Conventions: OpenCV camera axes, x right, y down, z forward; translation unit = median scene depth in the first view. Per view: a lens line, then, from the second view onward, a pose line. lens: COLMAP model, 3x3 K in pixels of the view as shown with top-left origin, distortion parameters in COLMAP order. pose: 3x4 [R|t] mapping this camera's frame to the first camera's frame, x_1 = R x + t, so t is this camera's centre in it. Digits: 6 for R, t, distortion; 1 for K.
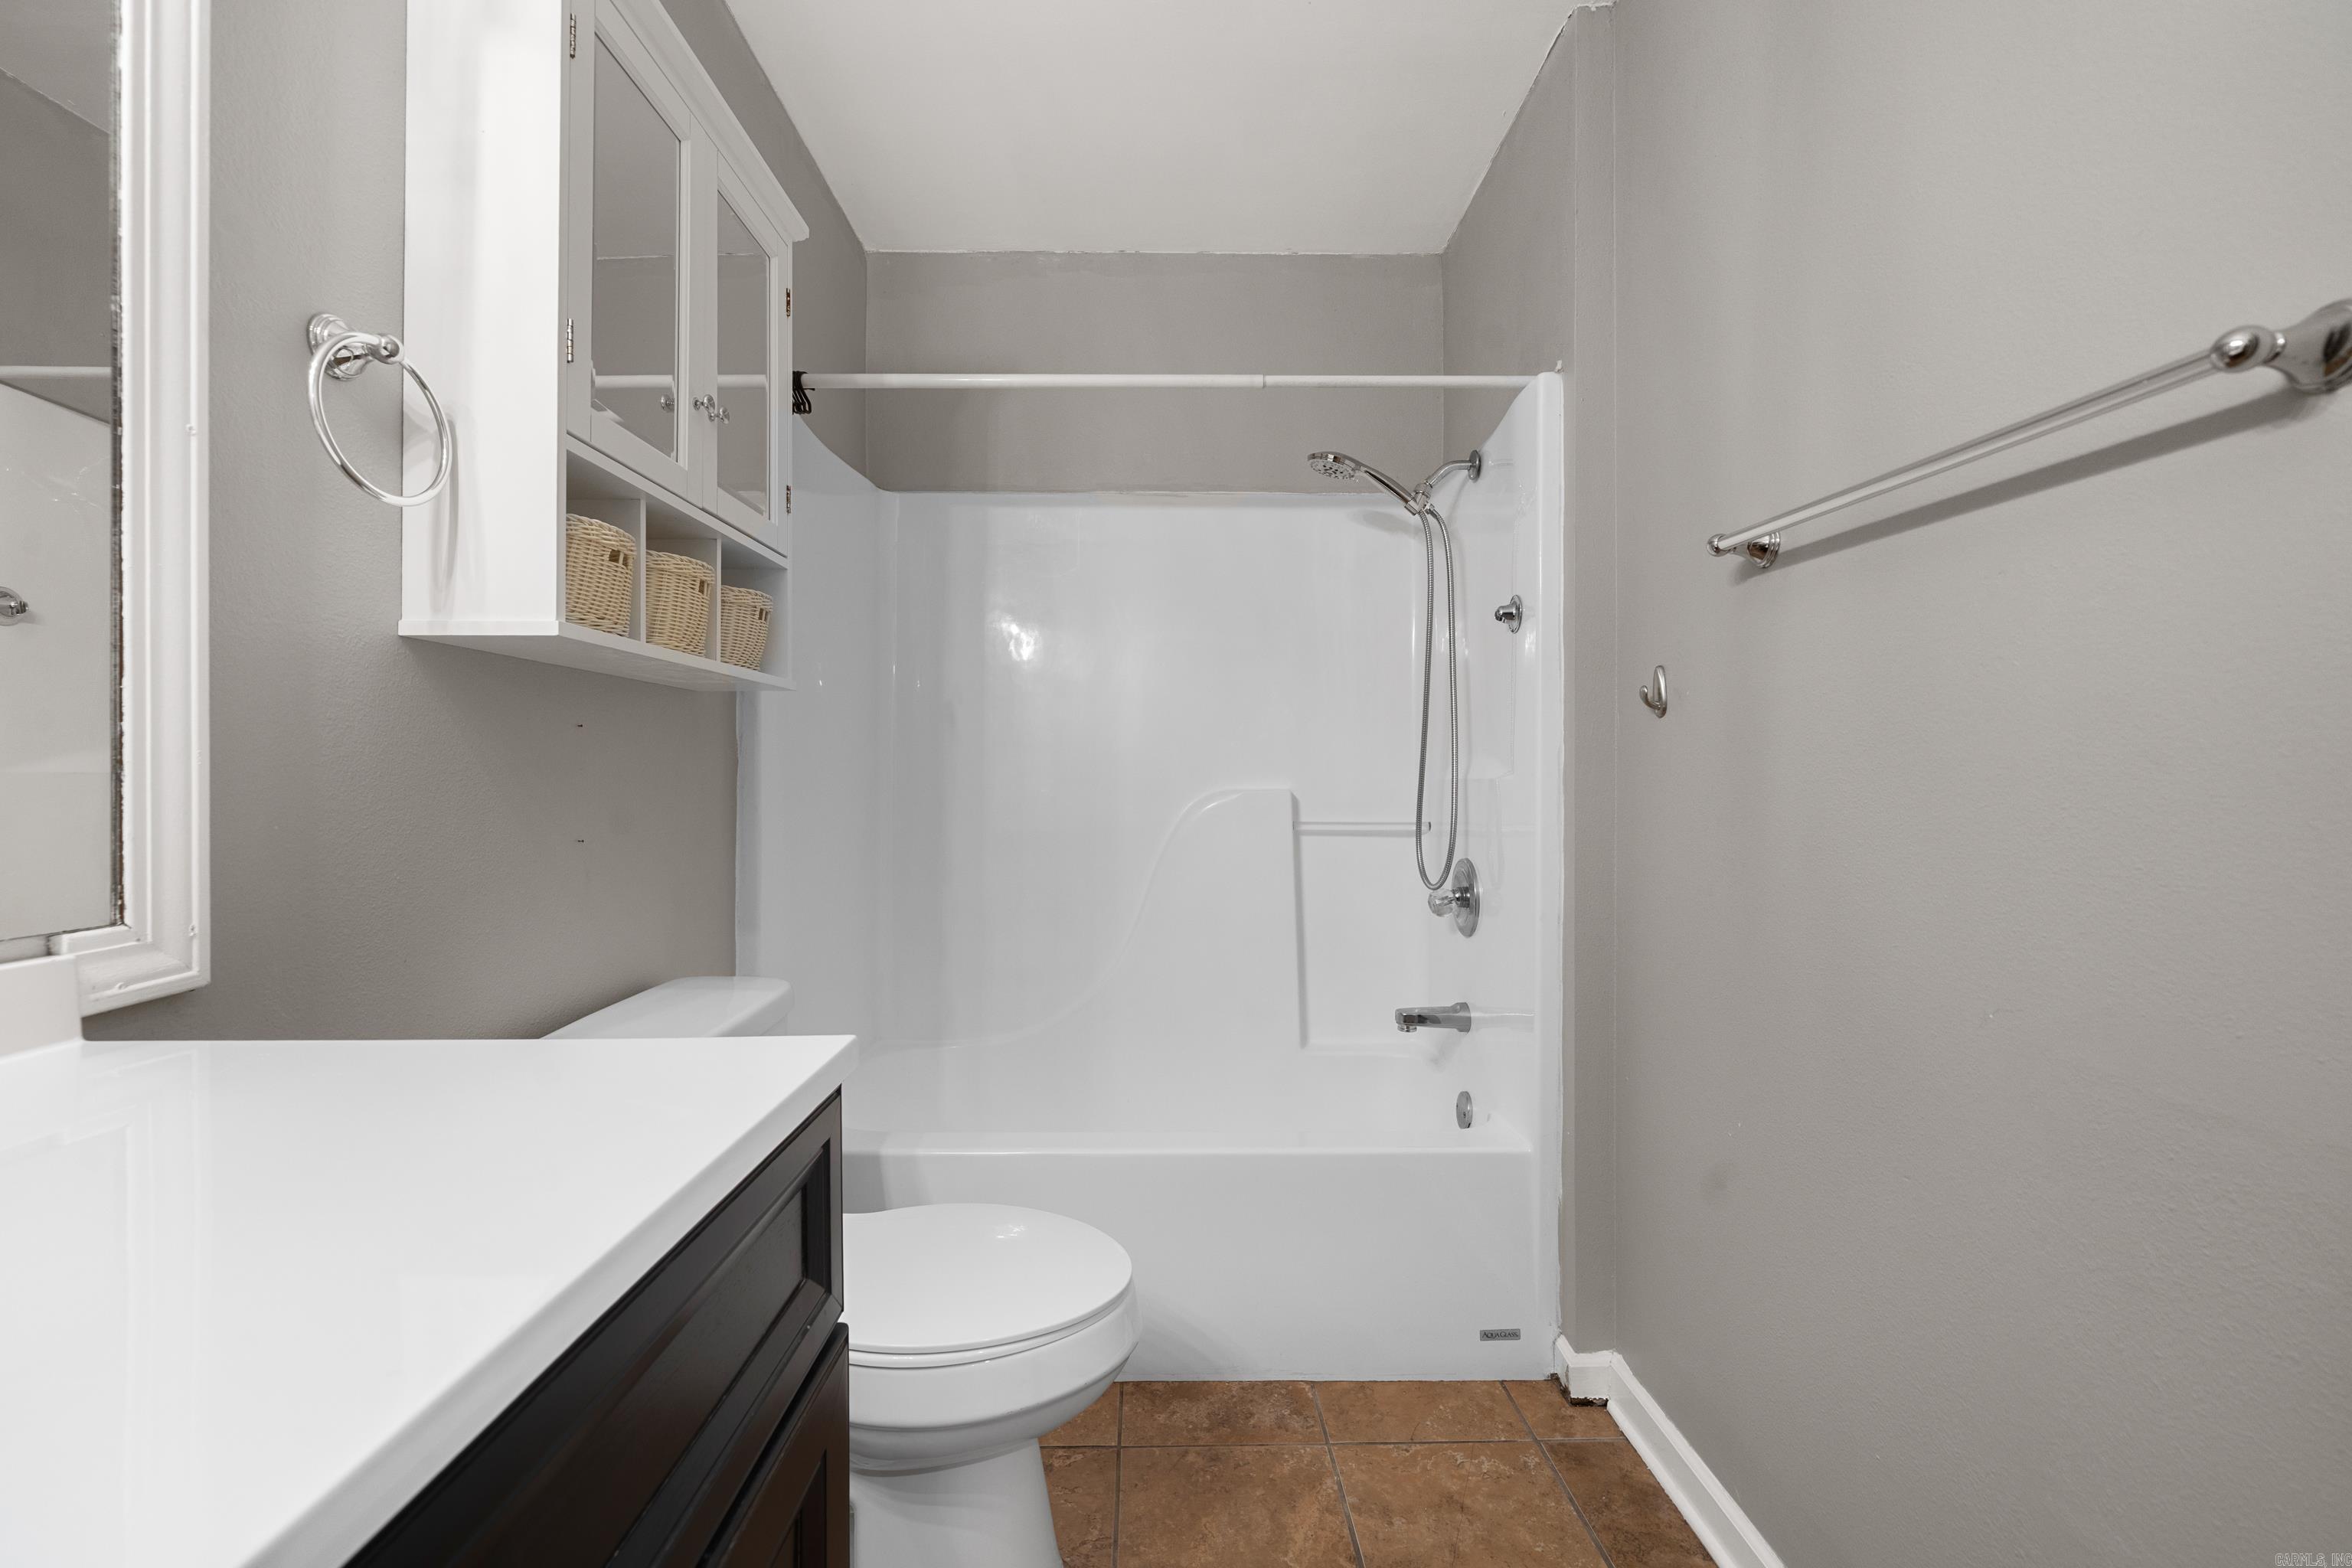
lens RADIAL K [[955.0, 0, 1177.2], [0, 955.0, 777.4], [0, 0, 1]] dist [-0.001826, 0.000092]
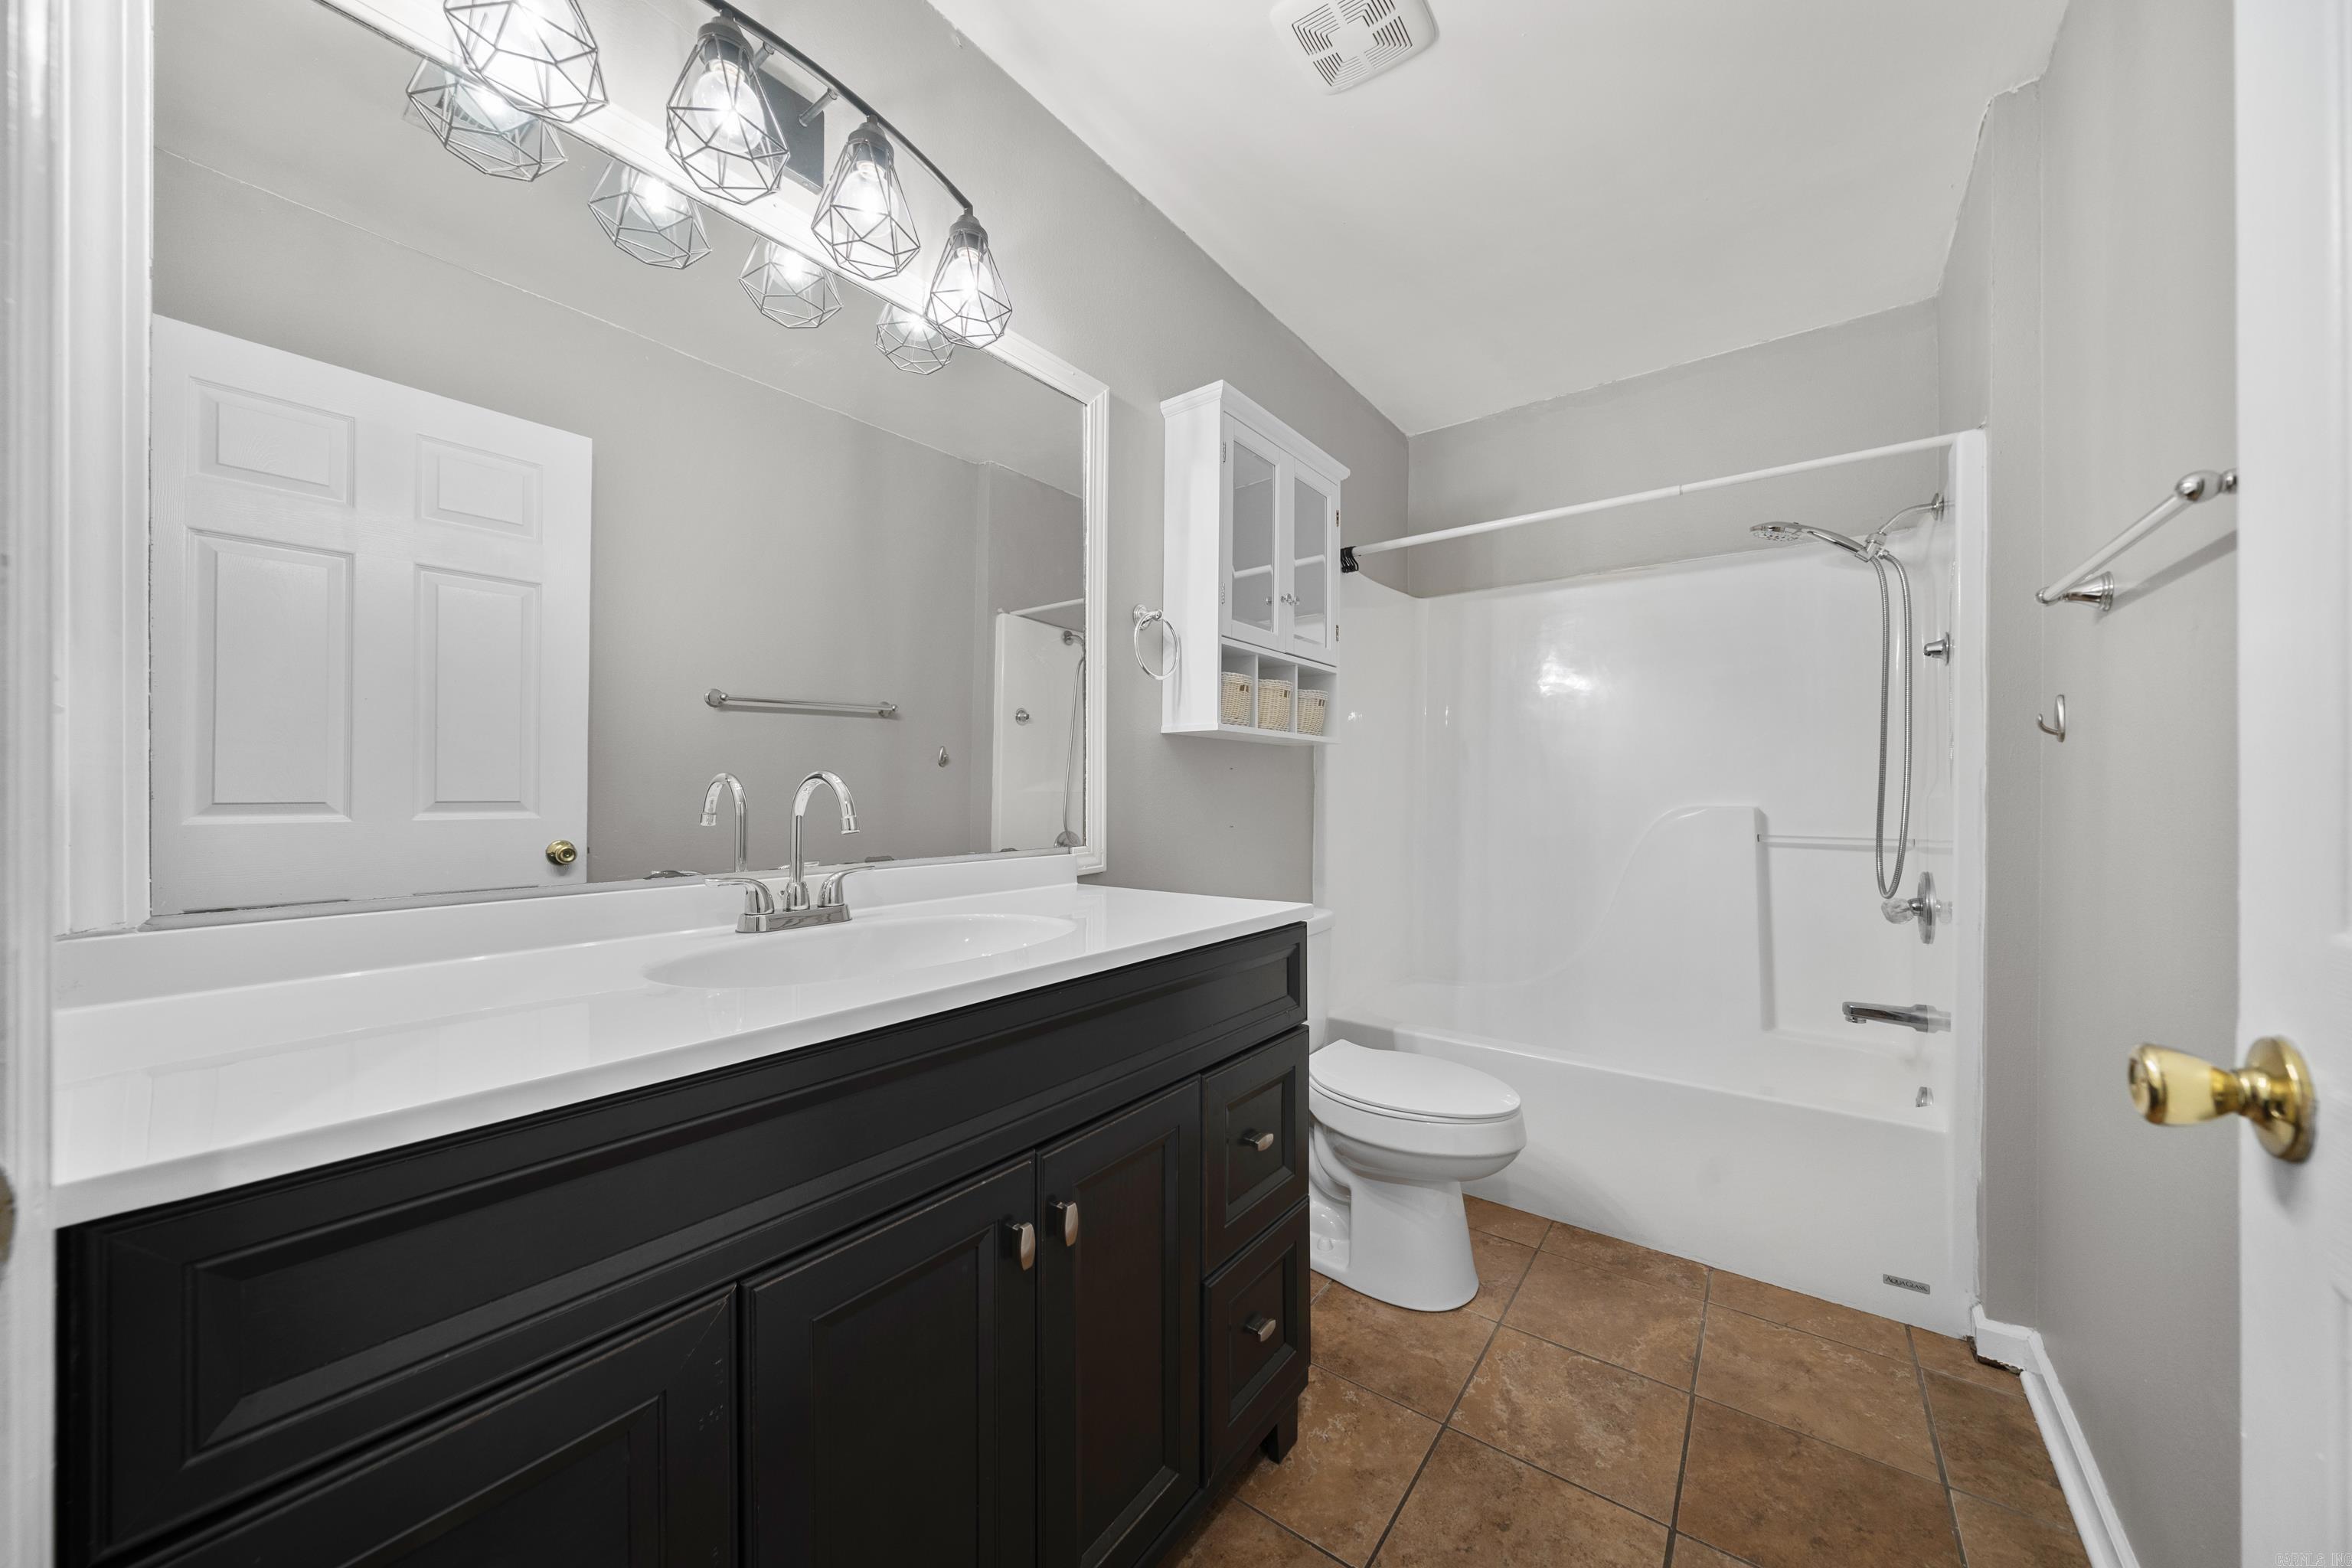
lens RADIAL K [[829.8, 0, 1190.6], [0, 829.8, 791.5], [0, 0, 1]] dist [-0.000453, -0.000009]
pose [[0.799132, 0.000315, -0.601155, 0.280224], [-0.003504, 0.999985, -0.004135, 0.000863], [0.601145, 0.005411, 0.799122, -0.351176]]
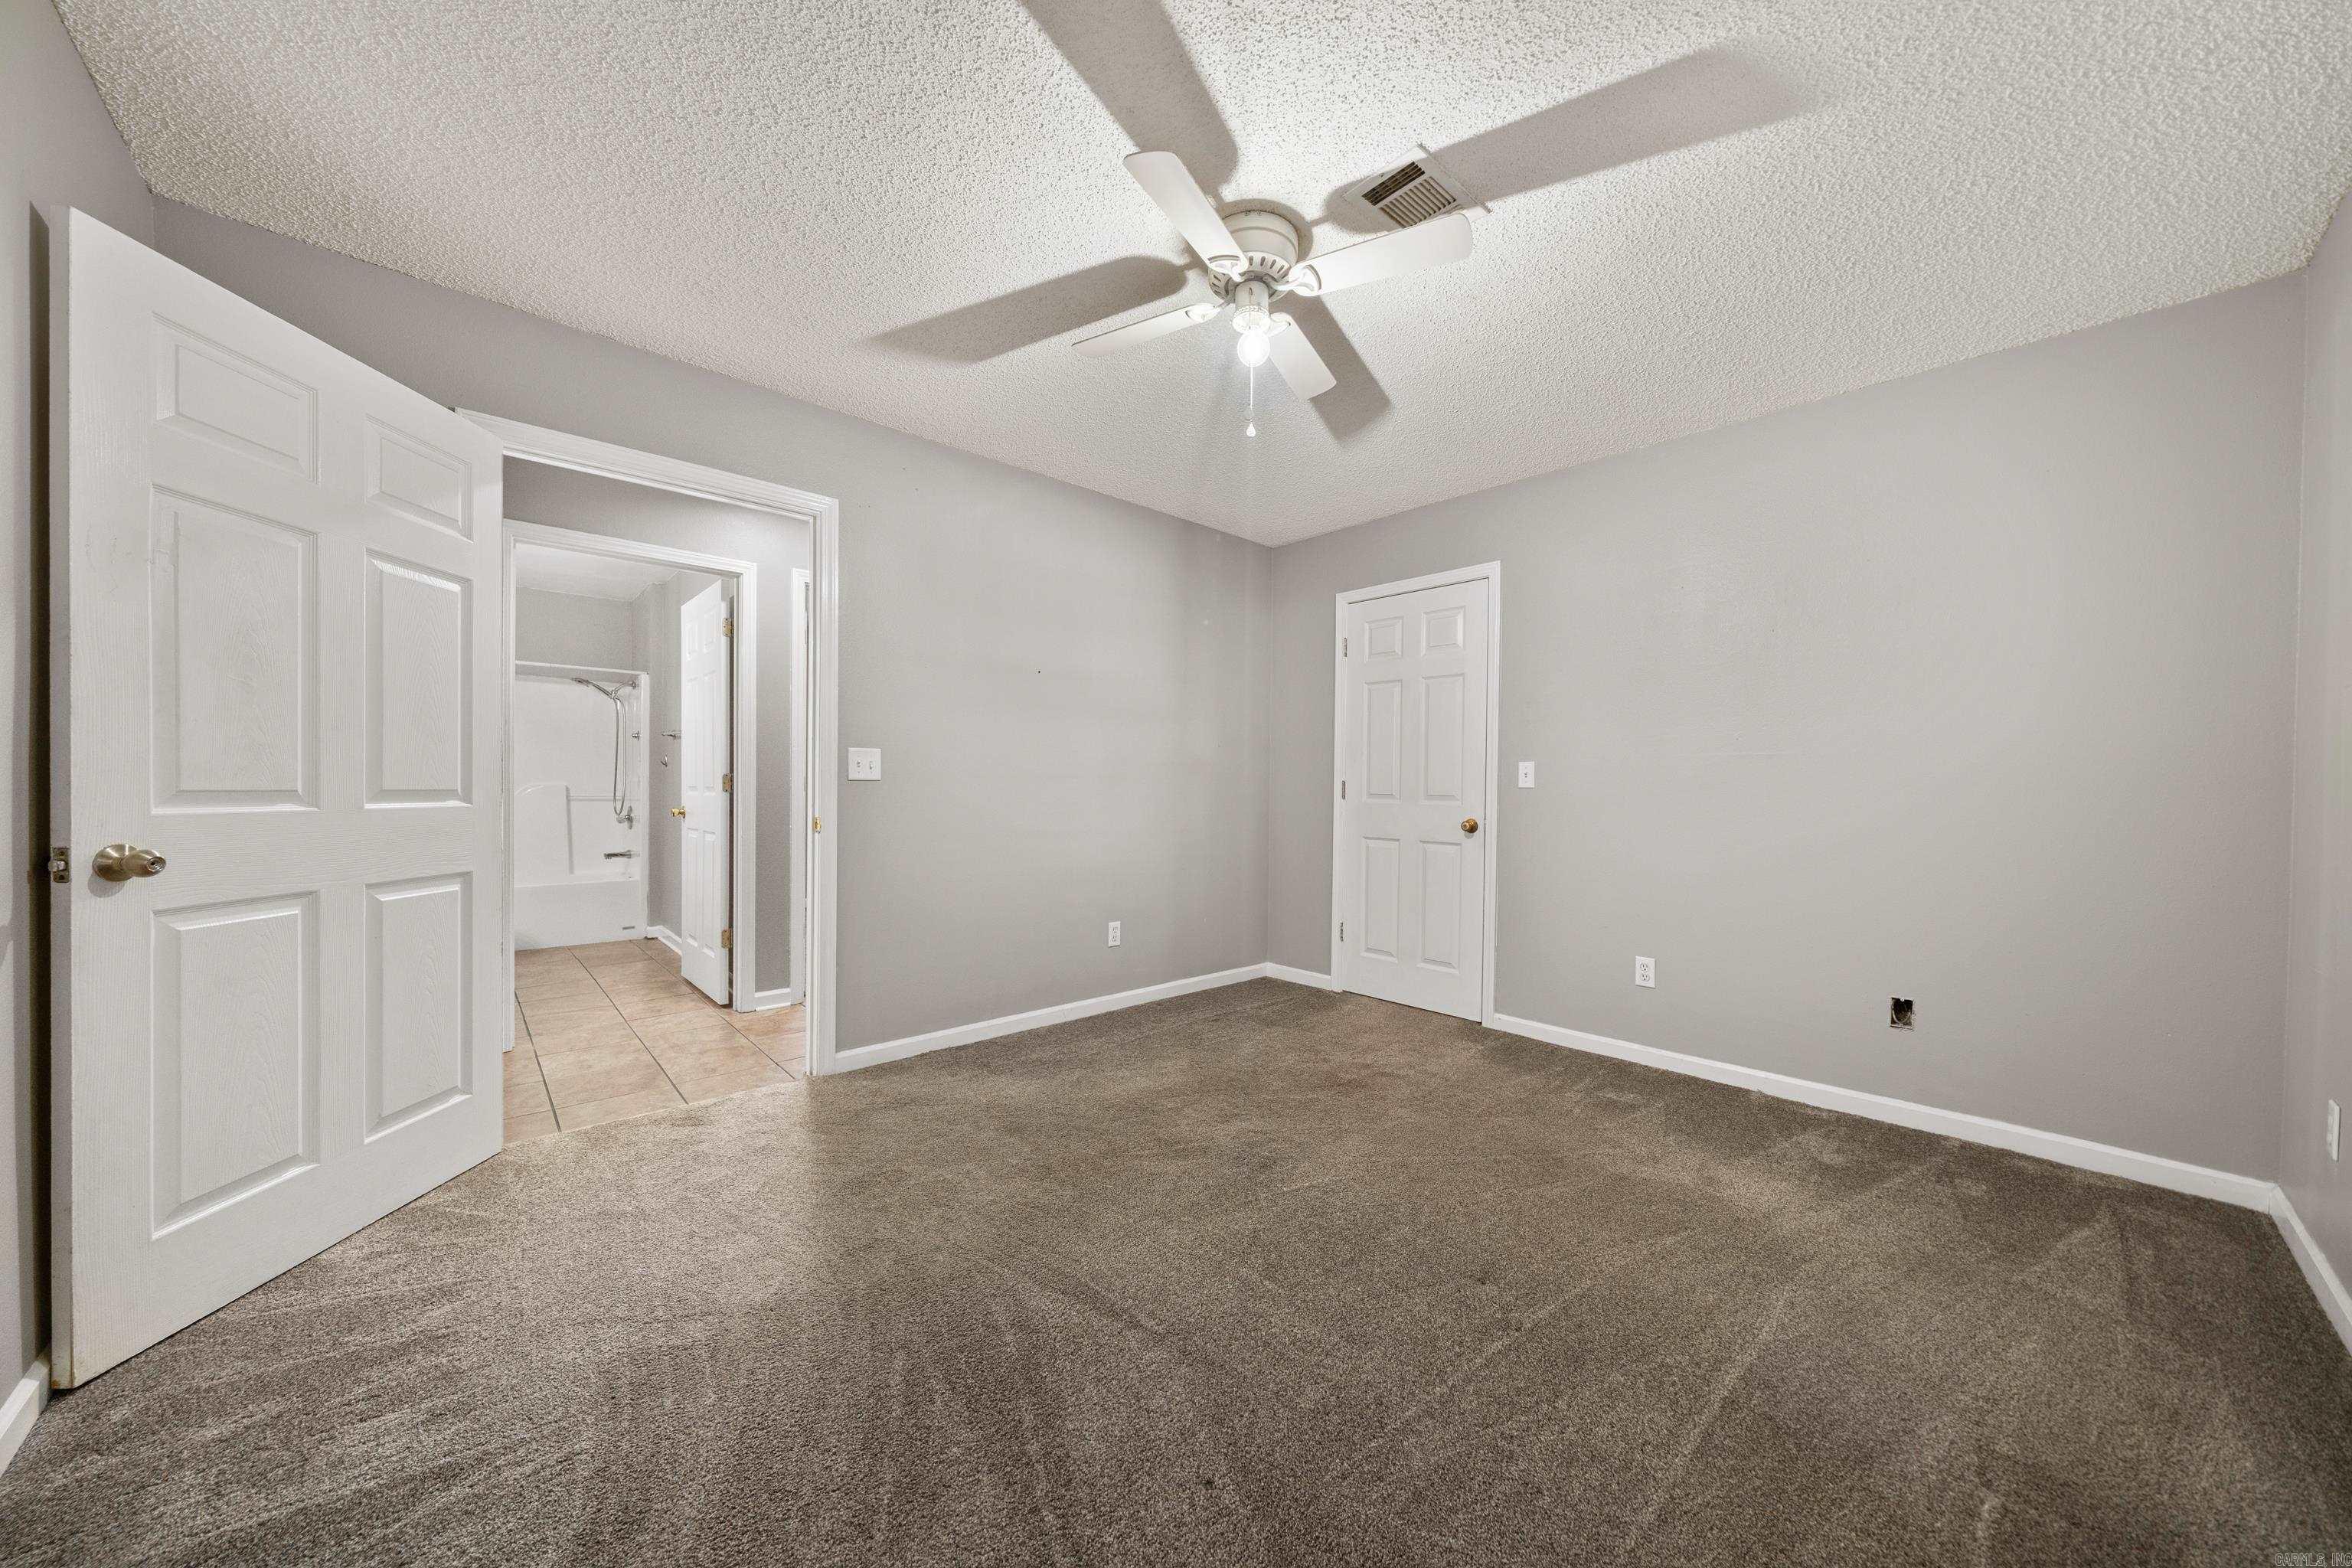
lens RADIAL K [[829.8, 0, 1190.6], [0, 829.8, 791.5], [0, 0, 1]] dist [-0.000453, -0.000009]
pose [[0.750747, 0.001104, 0.660589, -0.184697], [-0.005916, 0.999970, 0.005052, 0.015306], [-0.660563, -0.007701, 0.750731, -3.322906]]
